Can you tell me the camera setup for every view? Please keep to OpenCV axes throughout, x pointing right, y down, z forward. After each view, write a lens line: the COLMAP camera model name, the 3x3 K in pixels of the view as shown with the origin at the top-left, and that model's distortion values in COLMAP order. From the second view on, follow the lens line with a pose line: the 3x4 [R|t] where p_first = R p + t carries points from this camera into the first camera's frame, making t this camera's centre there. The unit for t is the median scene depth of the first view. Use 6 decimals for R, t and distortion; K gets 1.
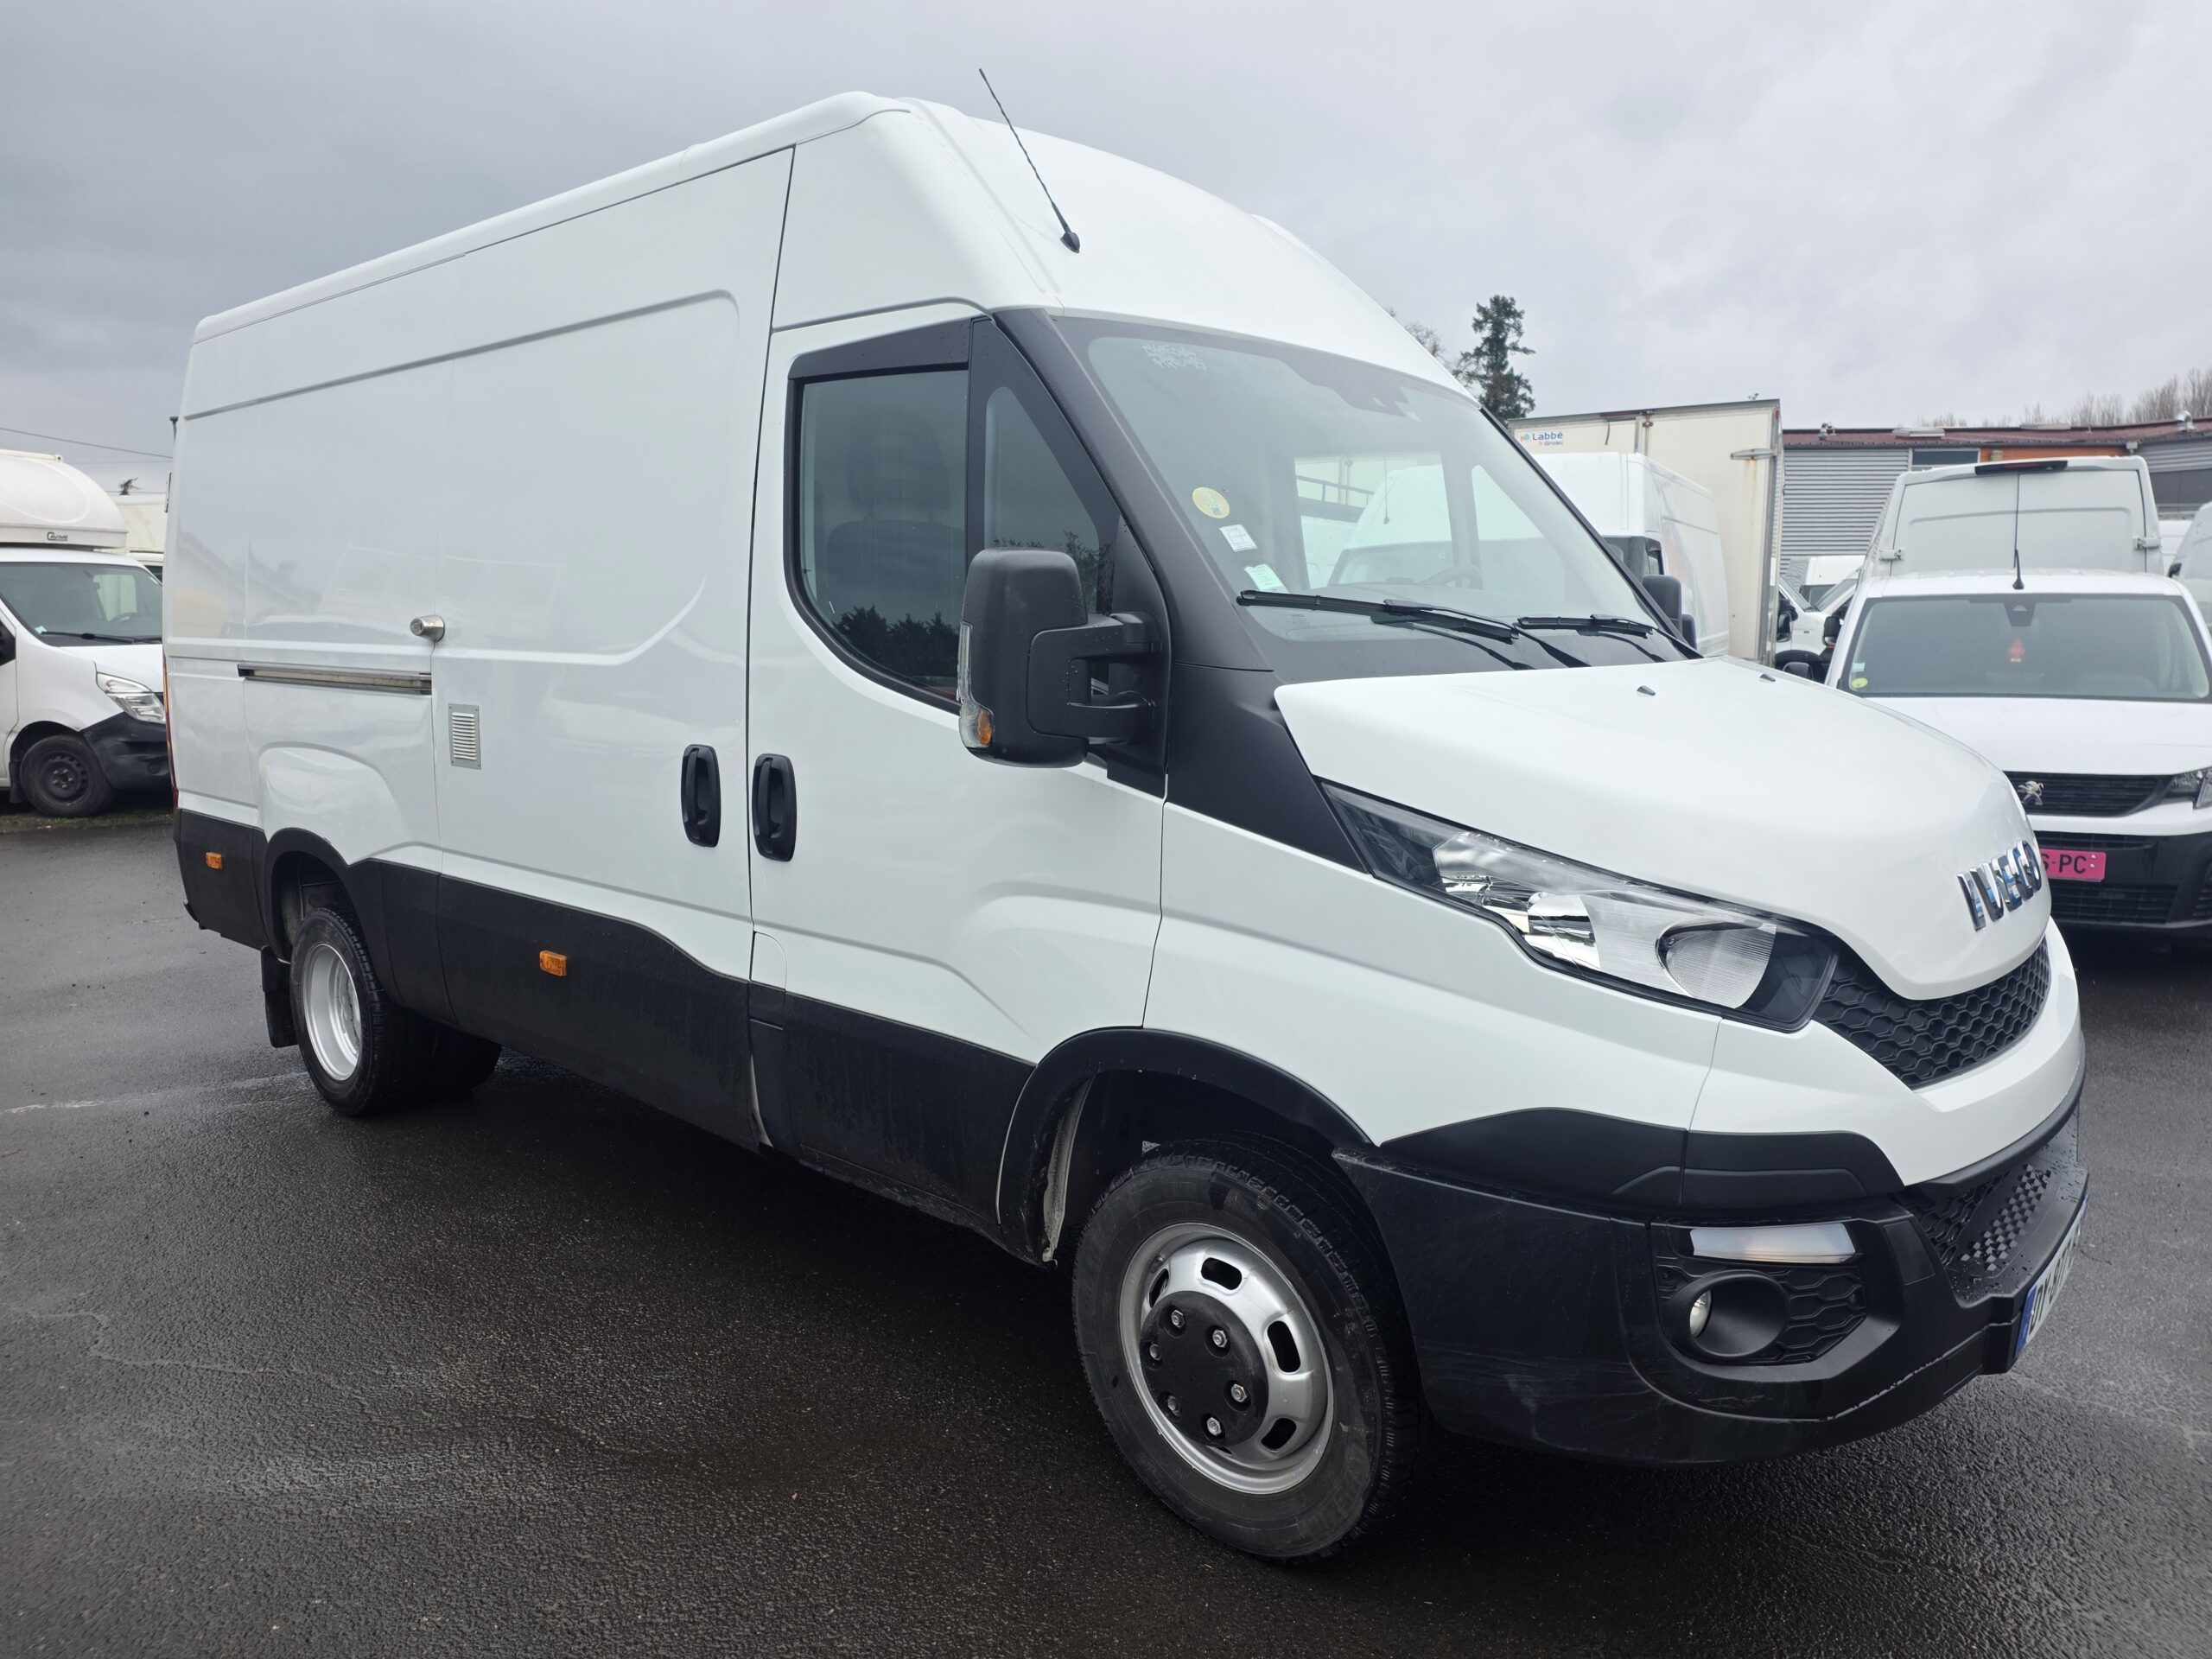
lens RADIAL K [[1482.5, 0, 1106.9], [0, 1482.5, 812.3], [0, 0, 1]] dist [0.118887, -0.157366]
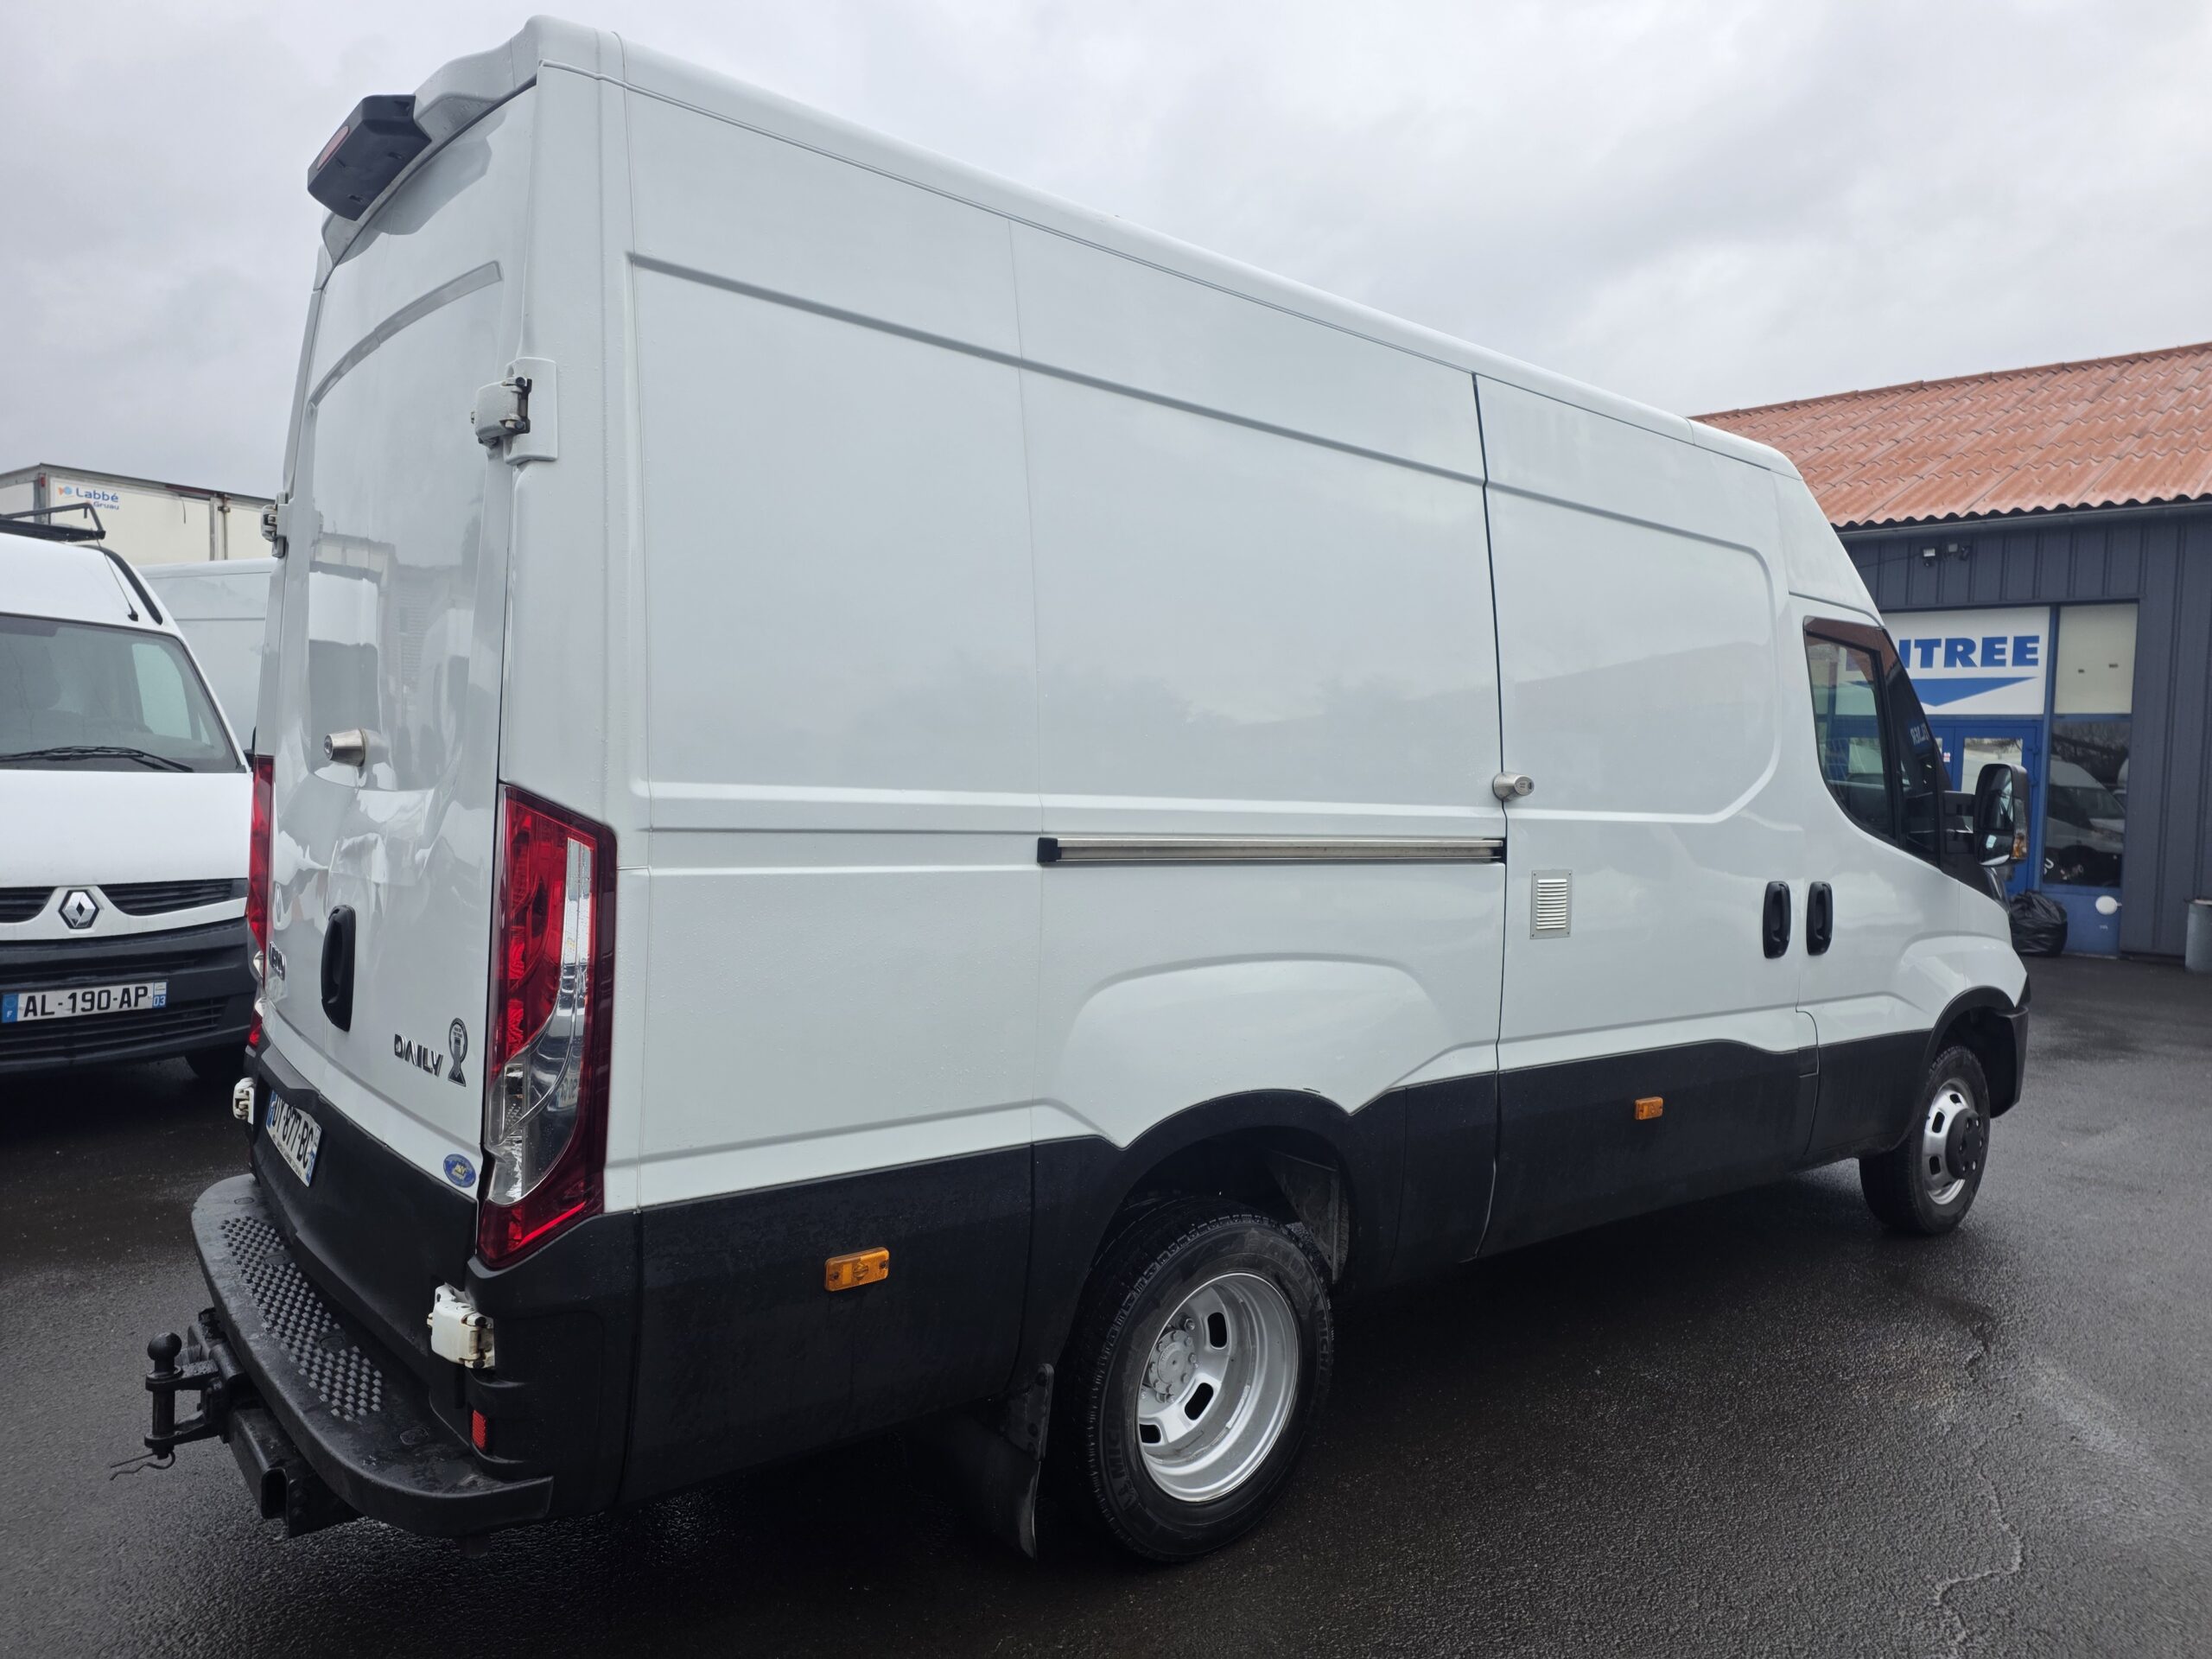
lens RADIAL K [[1482.5, 0, 1106.9], [0, 1482.5, 812.3], [0, 0, 1]] dist [0.118887, -0.157366]
pose [[0.140128, -0.022703, 0.989873, -1.314345], [0.083564, 0.996441, 0.011025, -0.133898], [-0.986601, 0.081173, 0.141526, 1.090522]]
